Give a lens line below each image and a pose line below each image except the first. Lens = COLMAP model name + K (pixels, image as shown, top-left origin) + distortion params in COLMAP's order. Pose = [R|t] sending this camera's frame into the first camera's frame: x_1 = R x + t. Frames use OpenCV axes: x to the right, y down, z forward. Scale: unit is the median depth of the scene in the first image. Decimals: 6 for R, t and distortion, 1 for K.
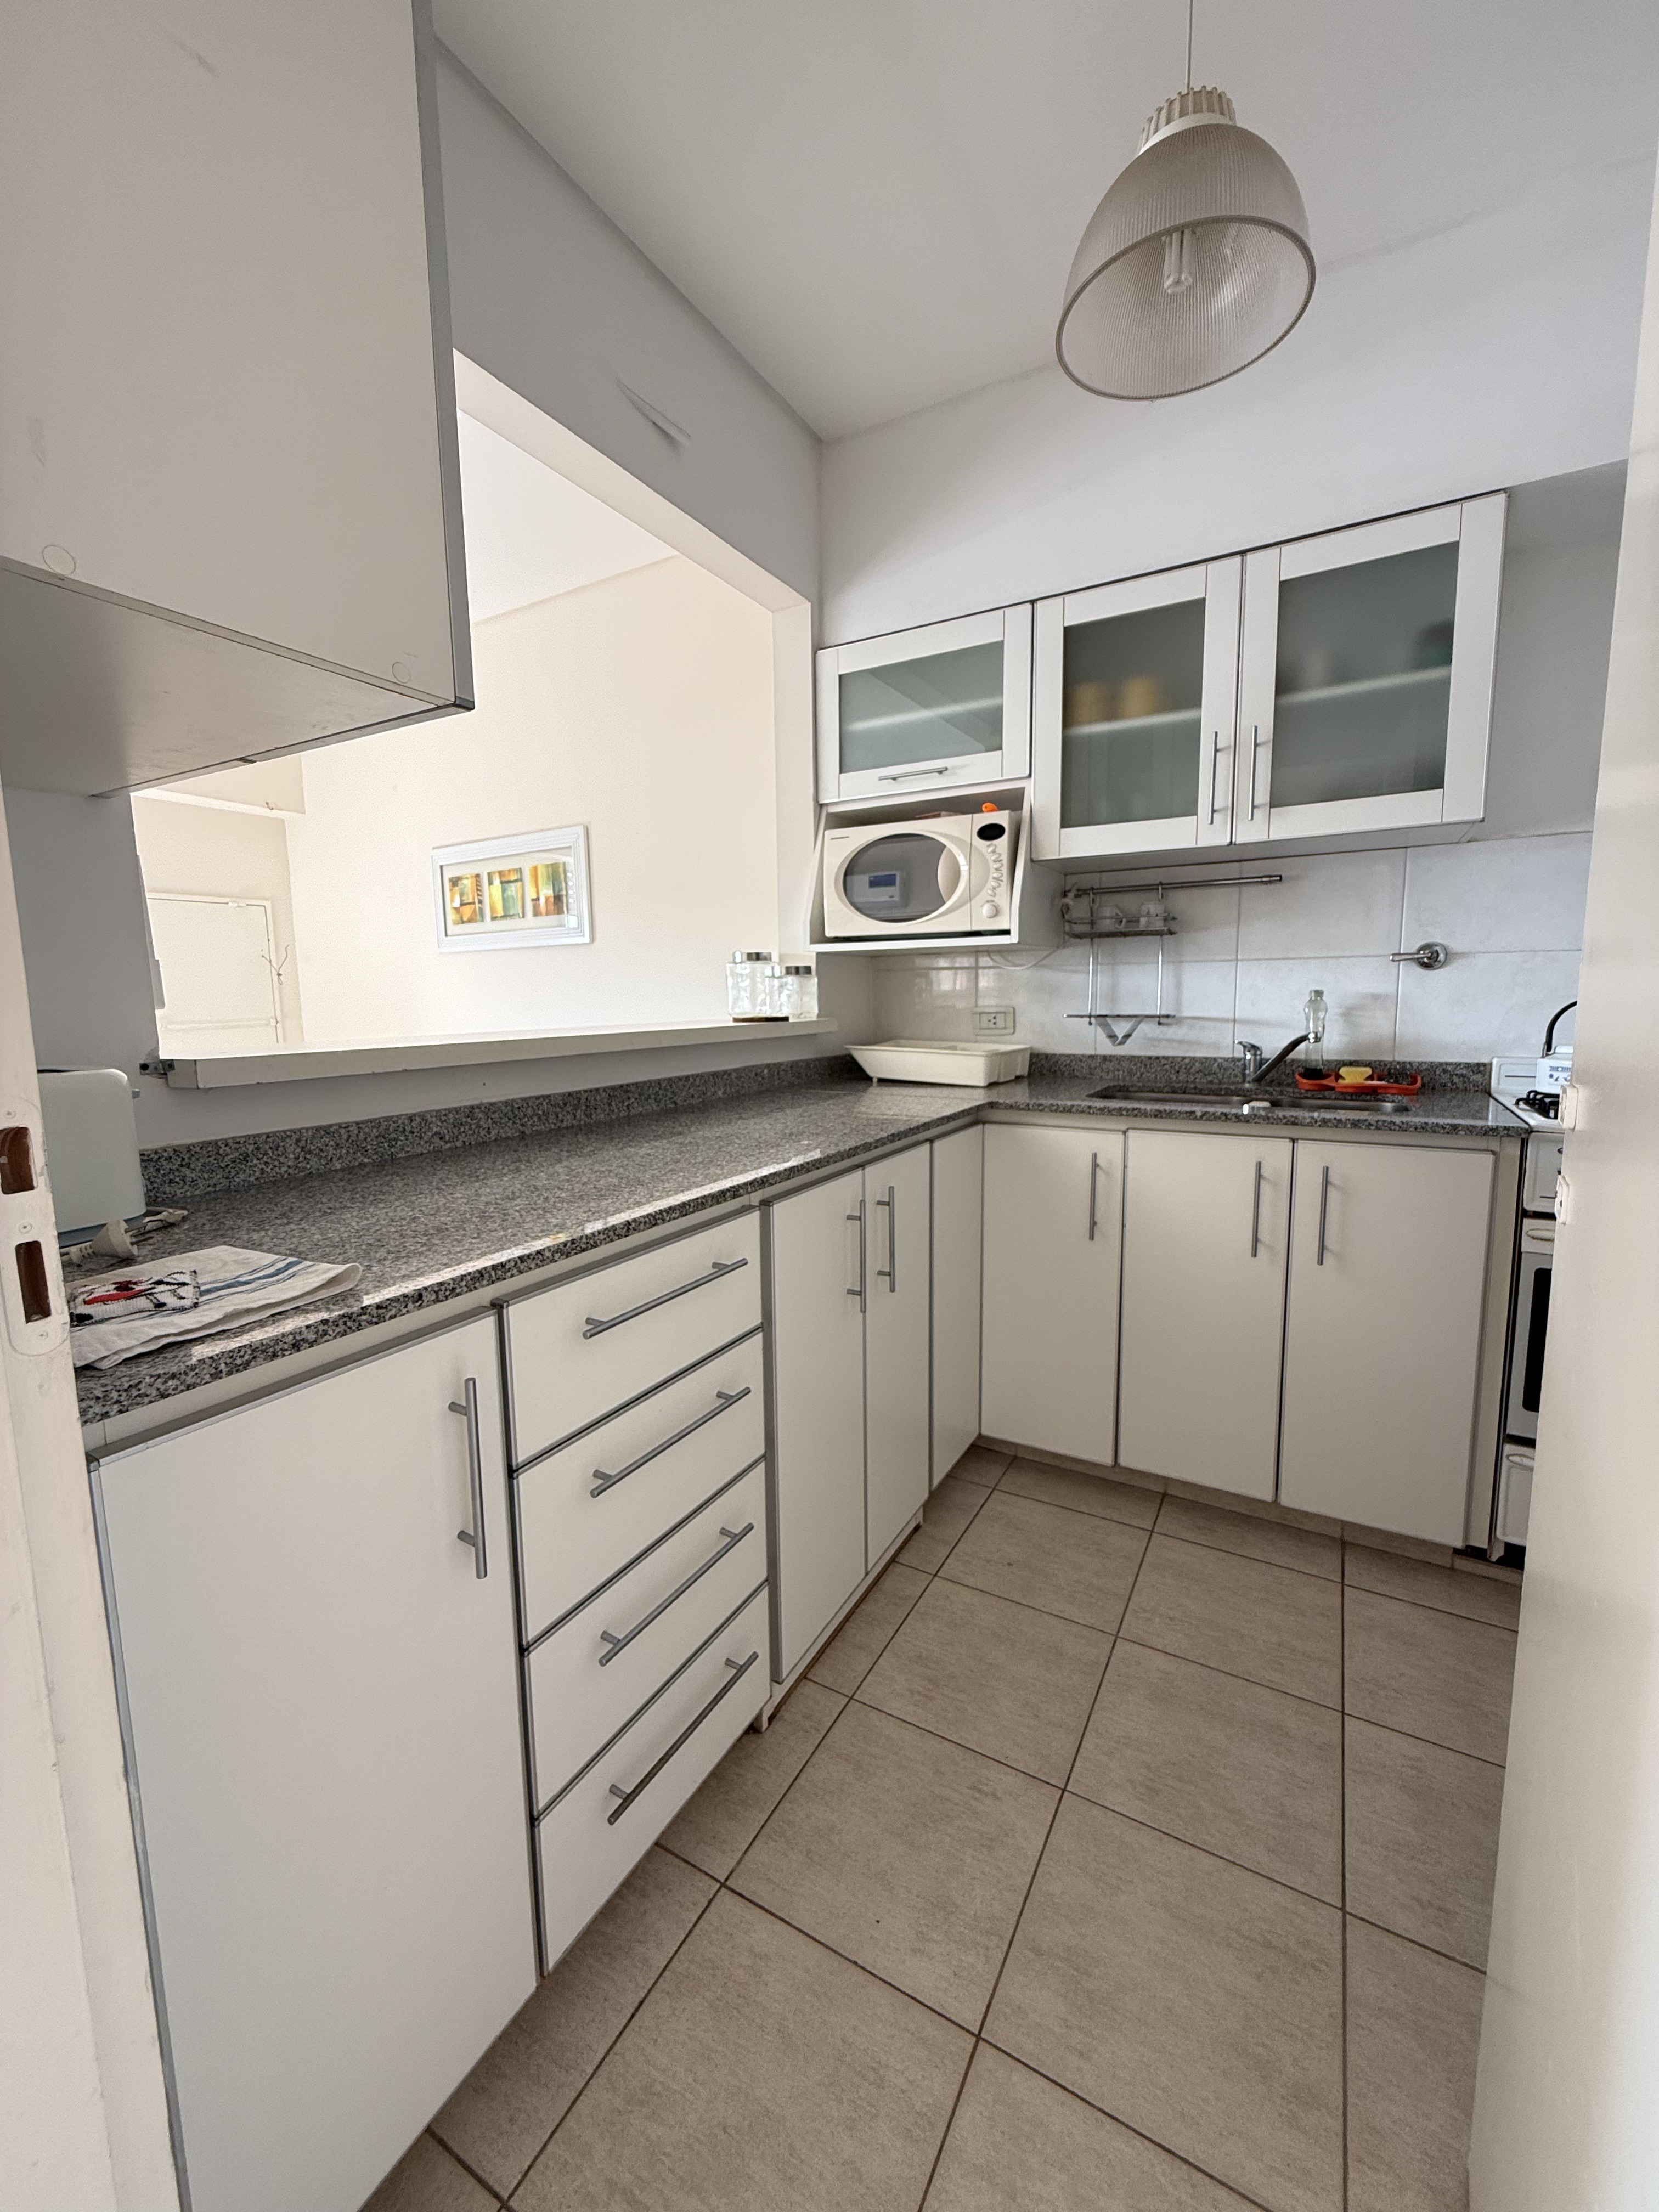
lens RADIAL K [[882.1, 0, 816.9], [0, 882.1, 1102.8], [0, 0, 1]] dist [-0.002453, -0.000391]
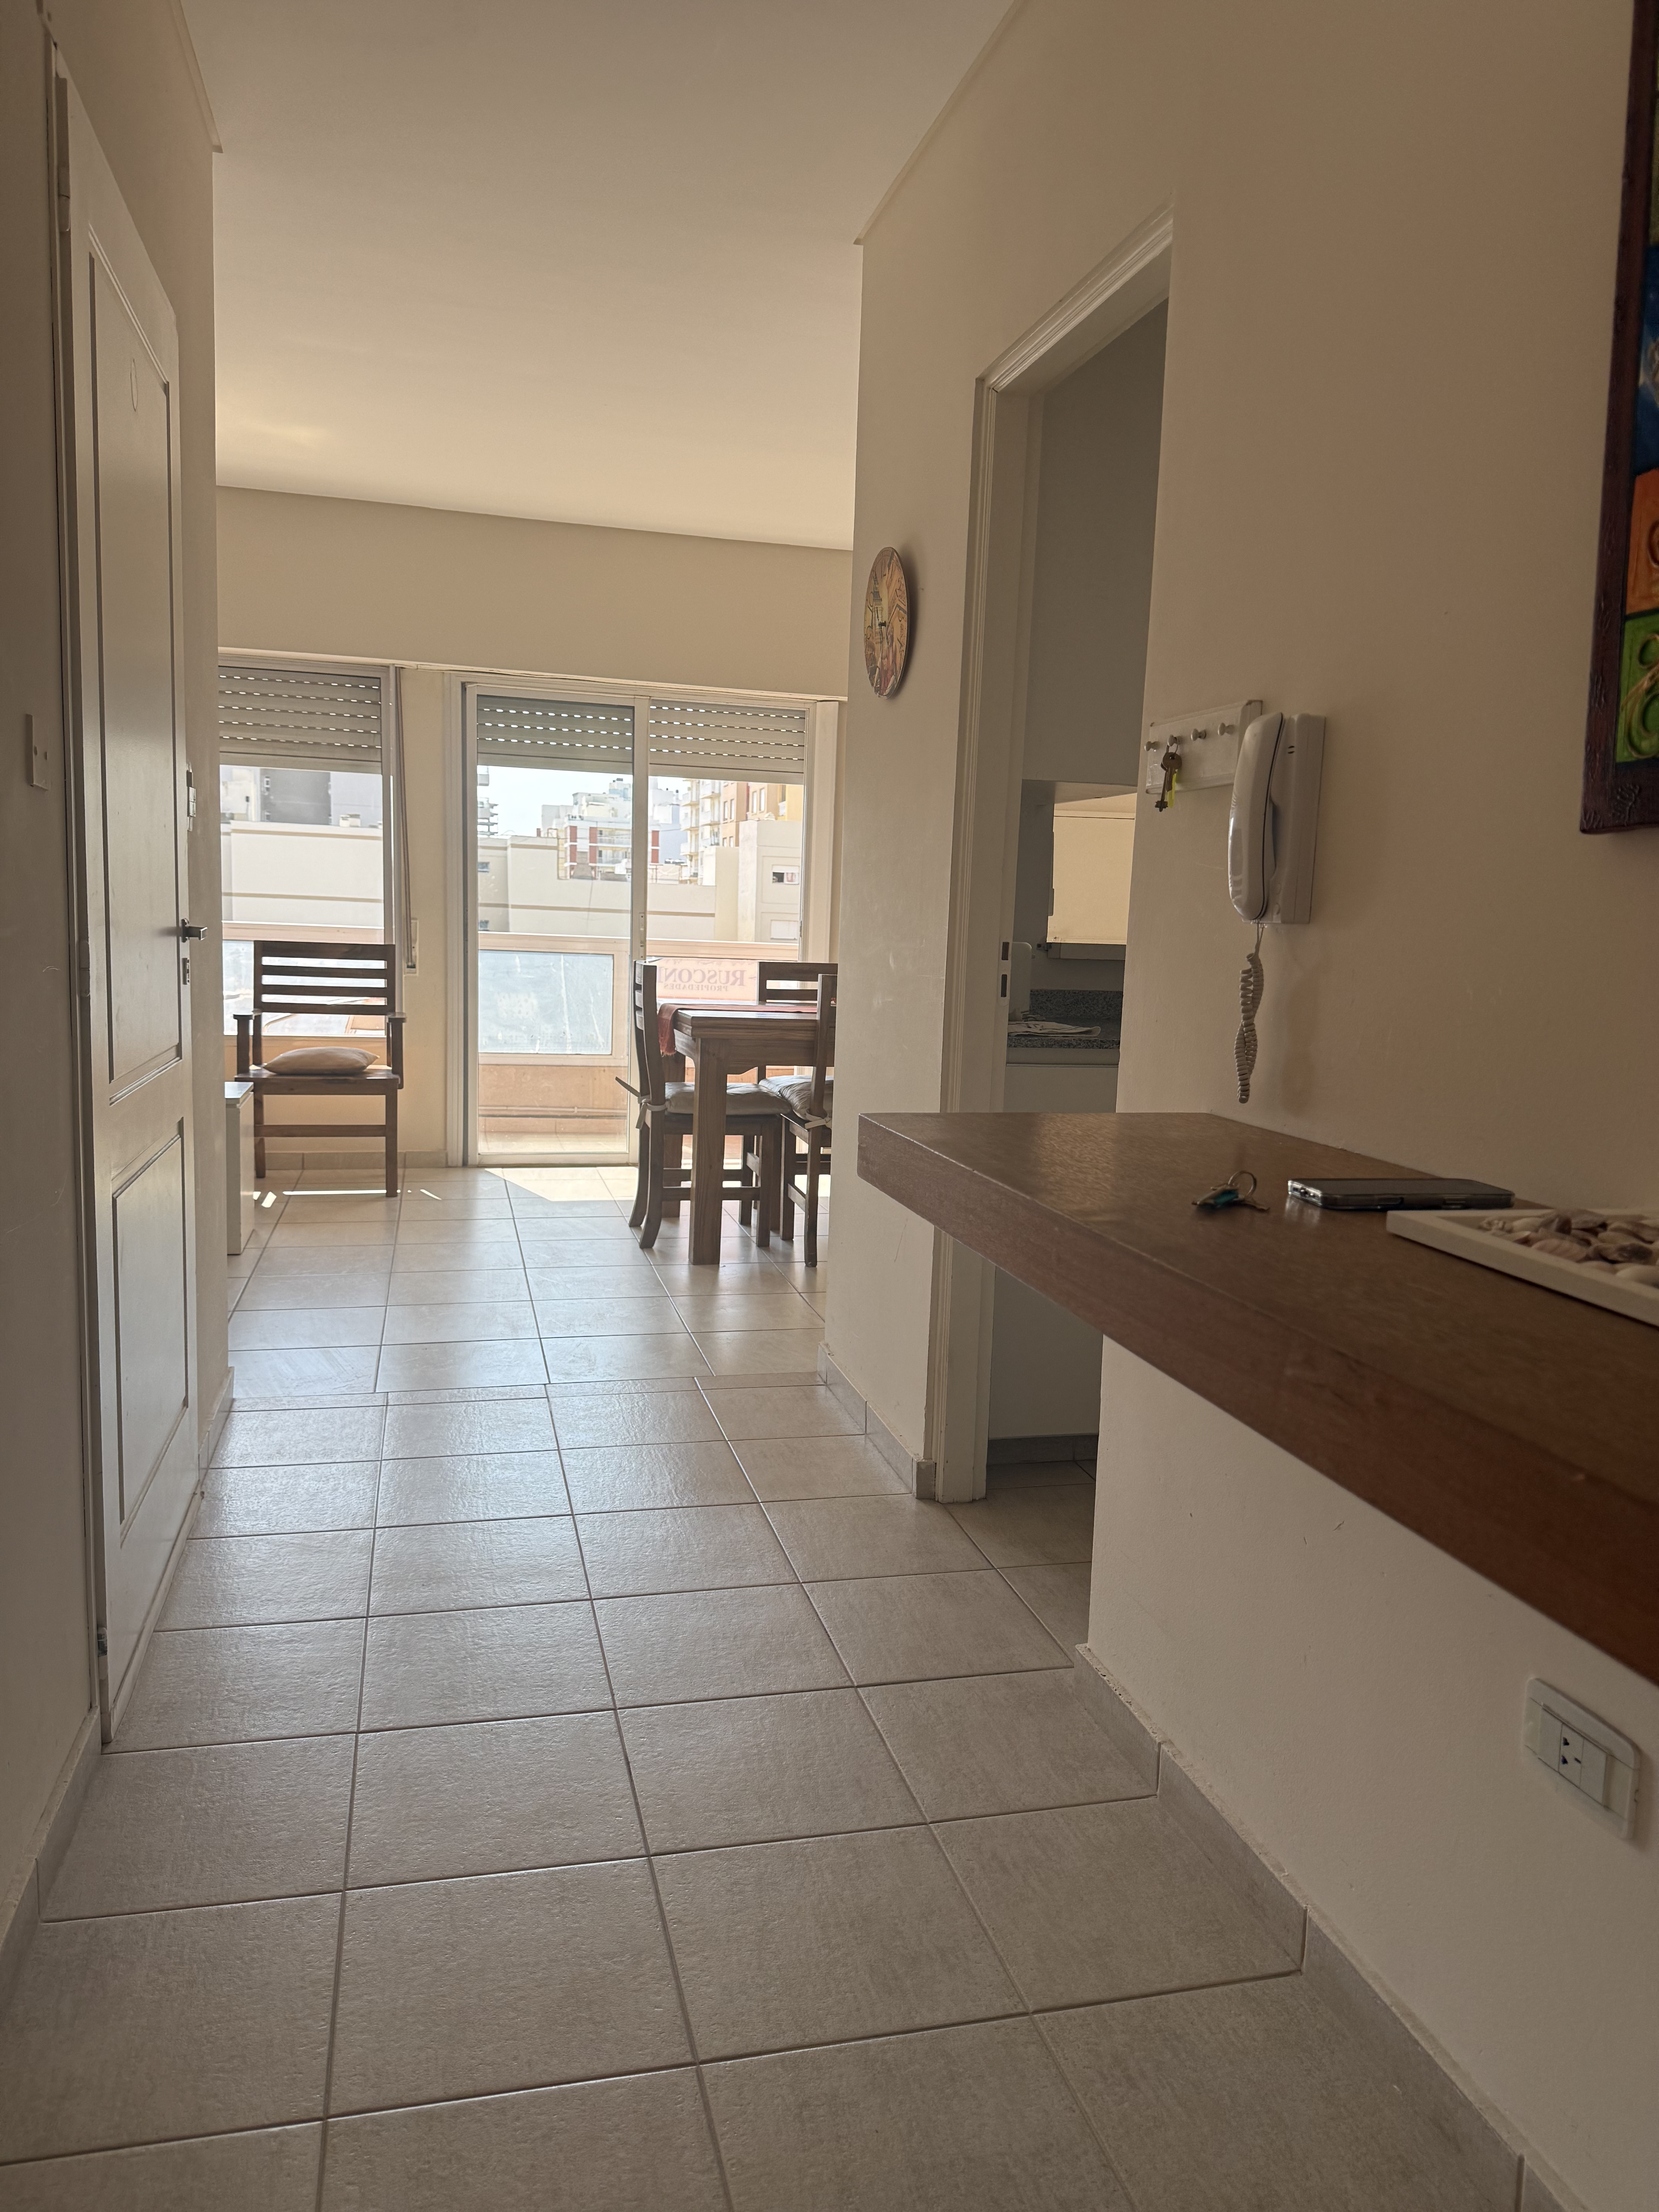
lens RADIAL K [[1546.2, 0, 829.5], [0, 1546.2, 1106.0], [0, 0, 1]] dist [0.121589, -0.059503]
pose [[0.698519, 0.126235, -0.704369, 0.692224], [-0.132614, 0.990103, 0.045931, 0.109721], [0.703196, 0.061325, 0.708346, -0.873247]]
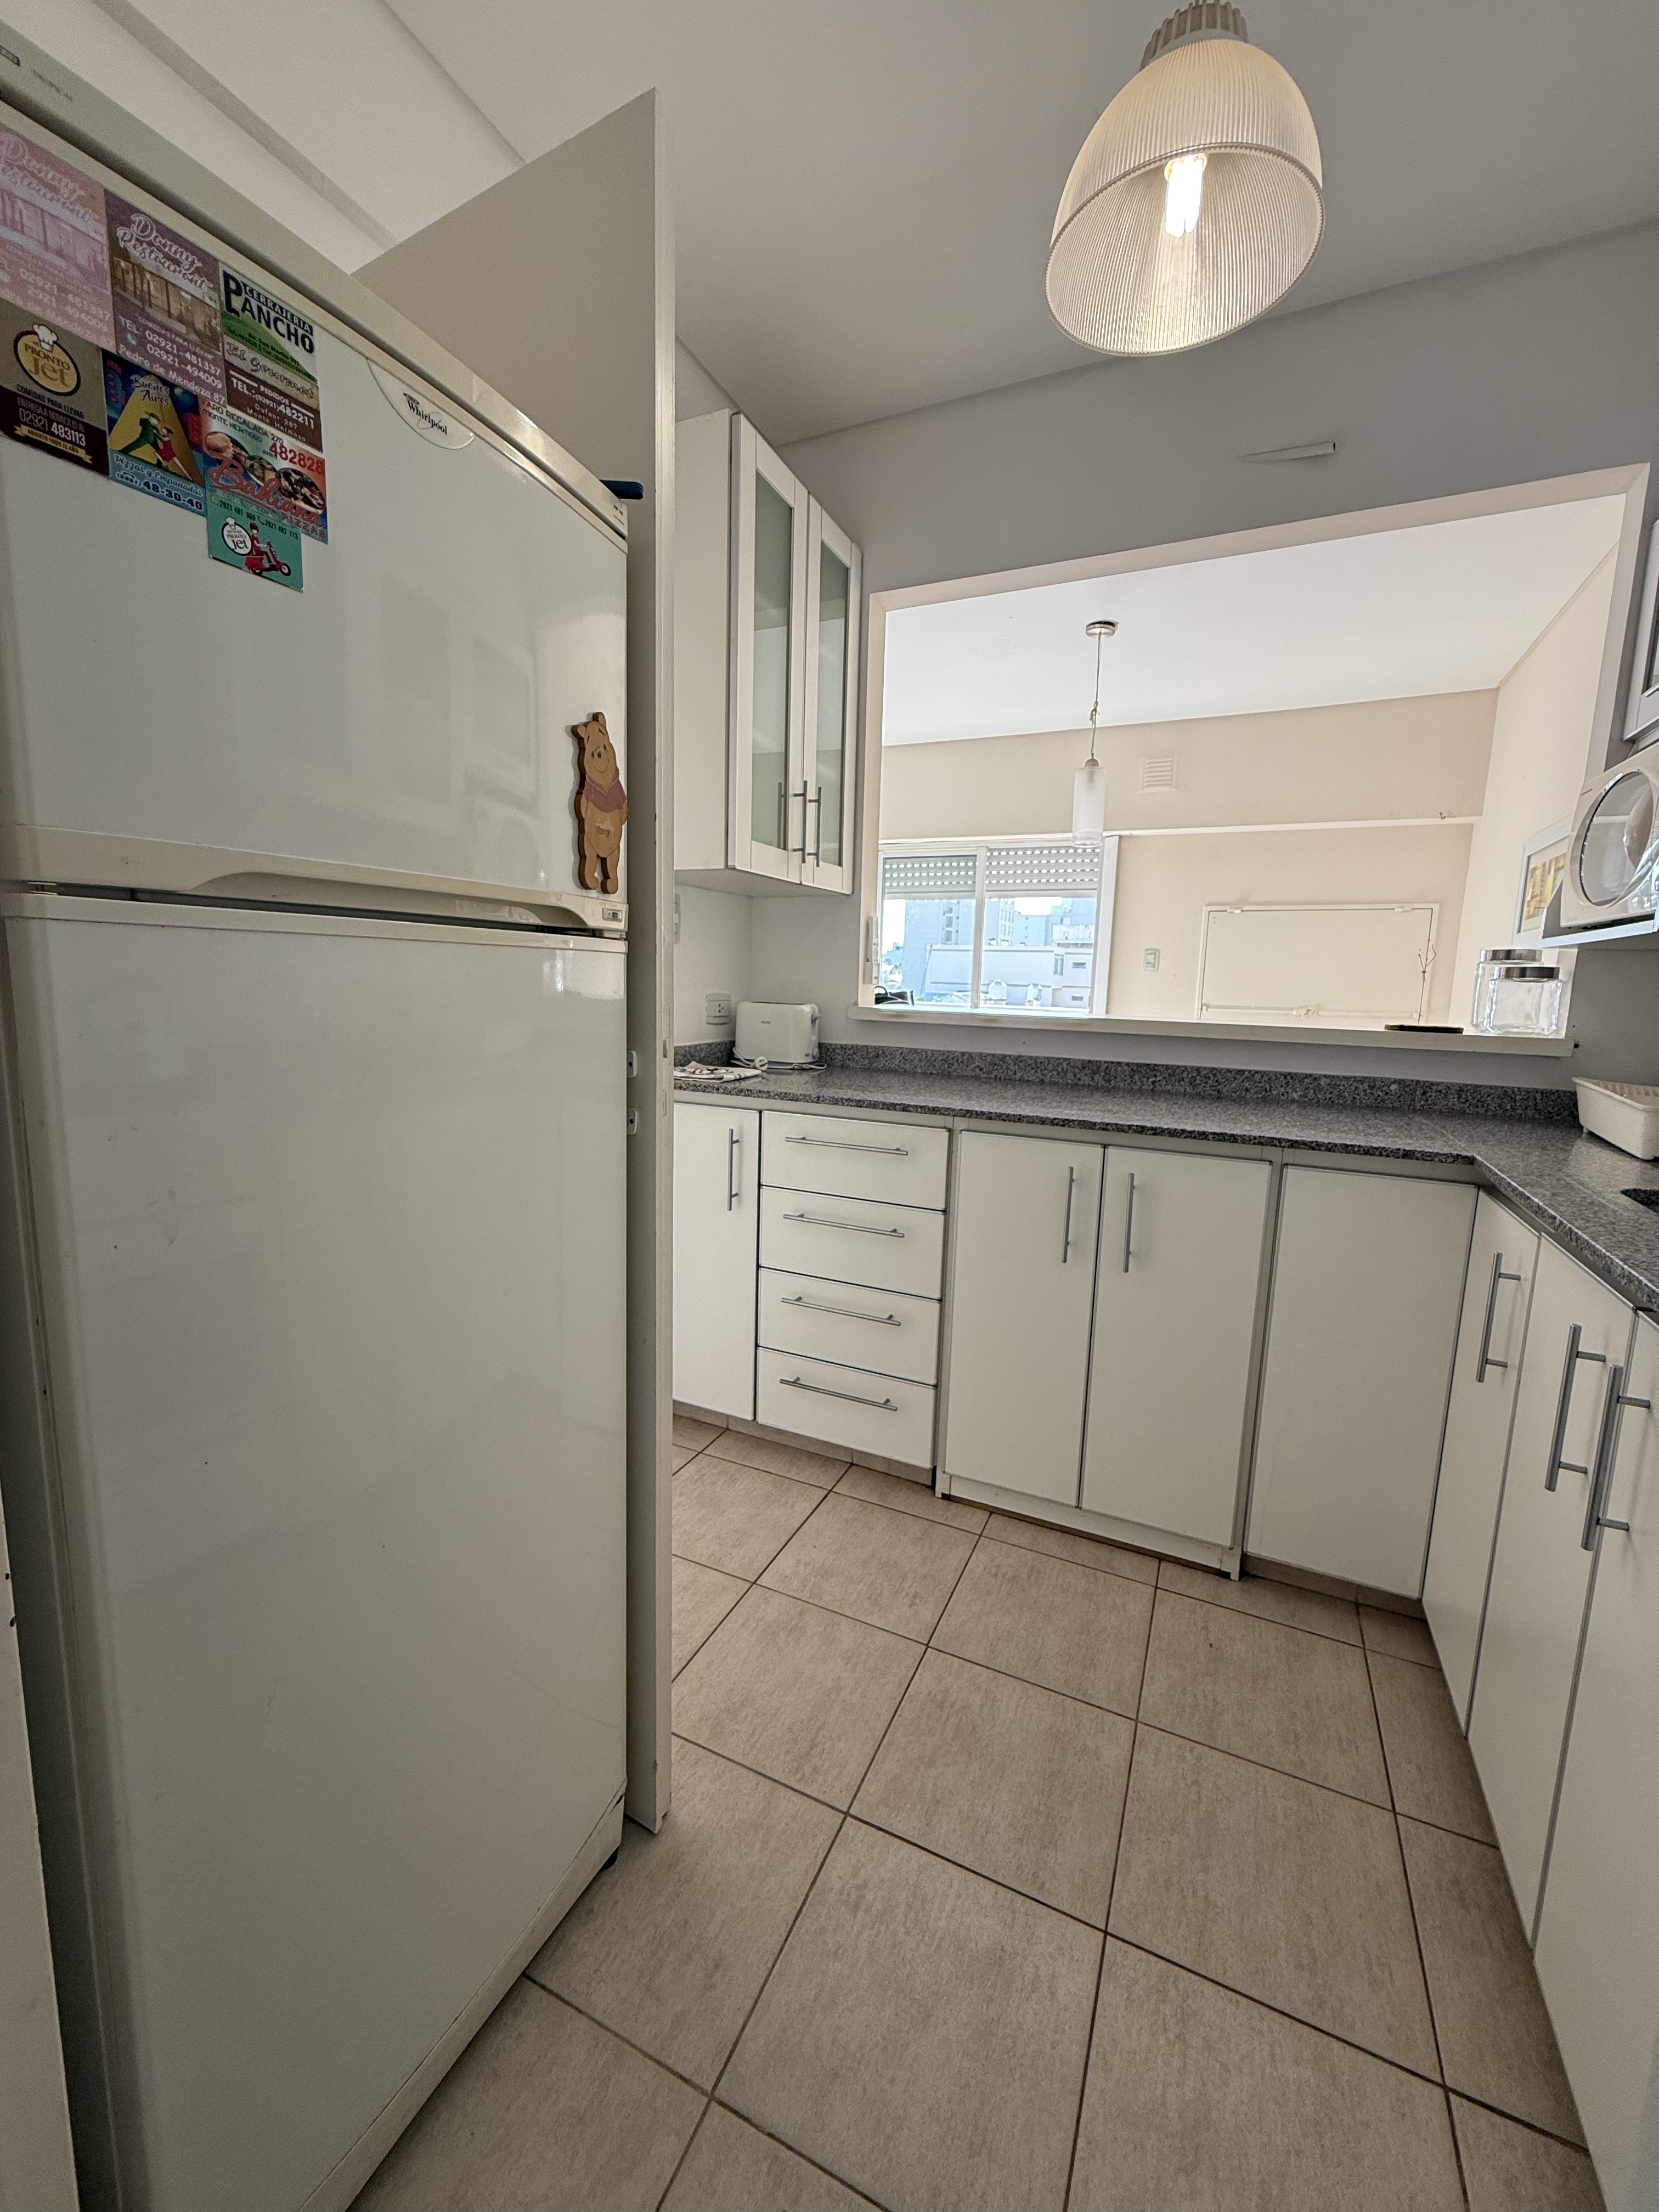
lens RADIAL K [[879.7, 0, 833.9], [0, 879.7, 1097.8], [0, 0, 1]] dist [-0.000450, -0.000004]
pose [[0.091926, 0.152432, -0.984030, 0.802258], [-0.153812, 0.978527, 0.137210, -0.063288], [0.983815, 0.138742, 0.113398, 0.375649]]
